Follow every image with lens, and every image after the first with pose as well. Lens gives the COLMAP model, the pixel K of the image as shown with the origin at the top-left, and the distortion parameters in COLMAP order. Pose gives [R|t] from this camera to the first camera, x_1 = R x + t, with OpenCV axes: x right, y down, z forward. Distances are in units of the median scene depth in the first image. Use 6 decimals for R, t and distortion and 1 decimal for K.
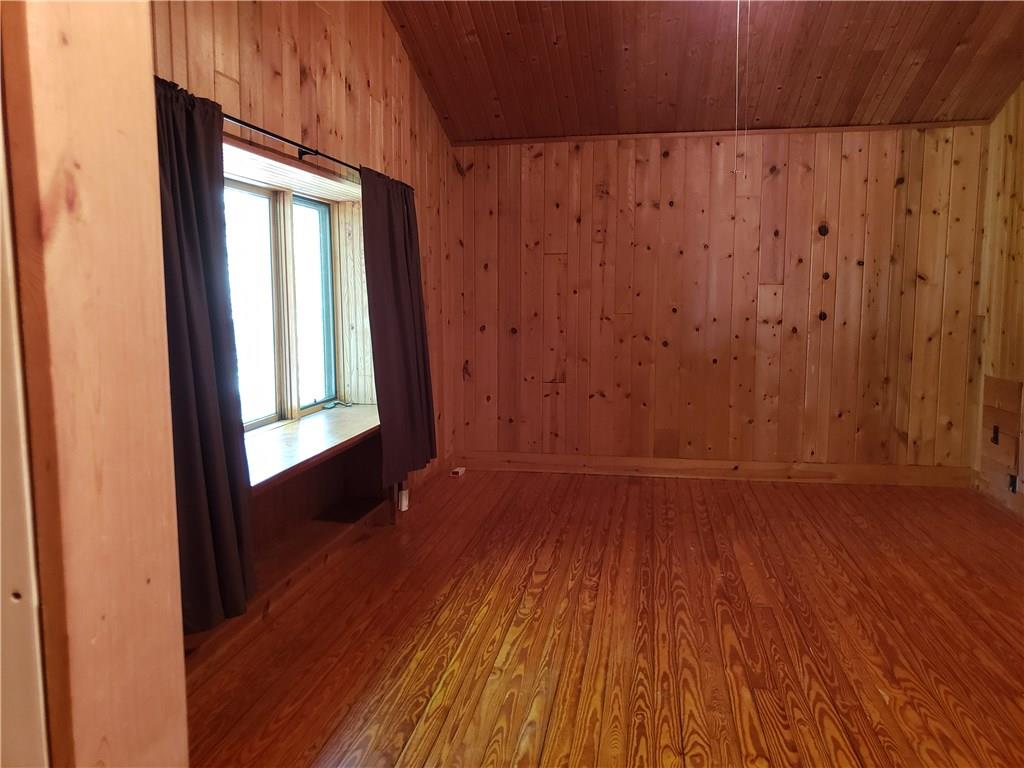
lens RADIAL K [[791.3, 0, 512.0], [0, 791.3, 384.0], [0, 0, 1]] dist [0.042265, -0.002411]
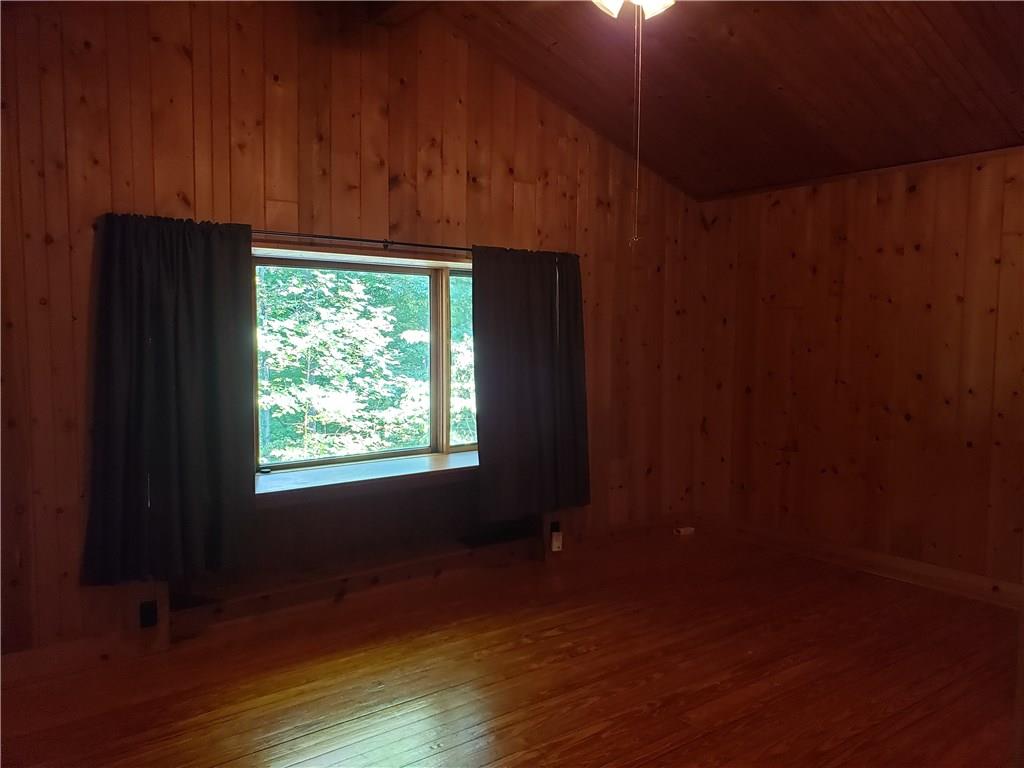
lens RADIAL K [[798.0, 0, 512.0], [0, 798.0, 384.0], [0, 0, 1]] dist [0.008163, 0.003563]
pose [[0.749549, 0.054218, -0.659725, 0.505474], [-0.088882, 0.995858, -0.019141, -0.038420], [0.655954, 0.072984, 0.751264, 0.132399]]
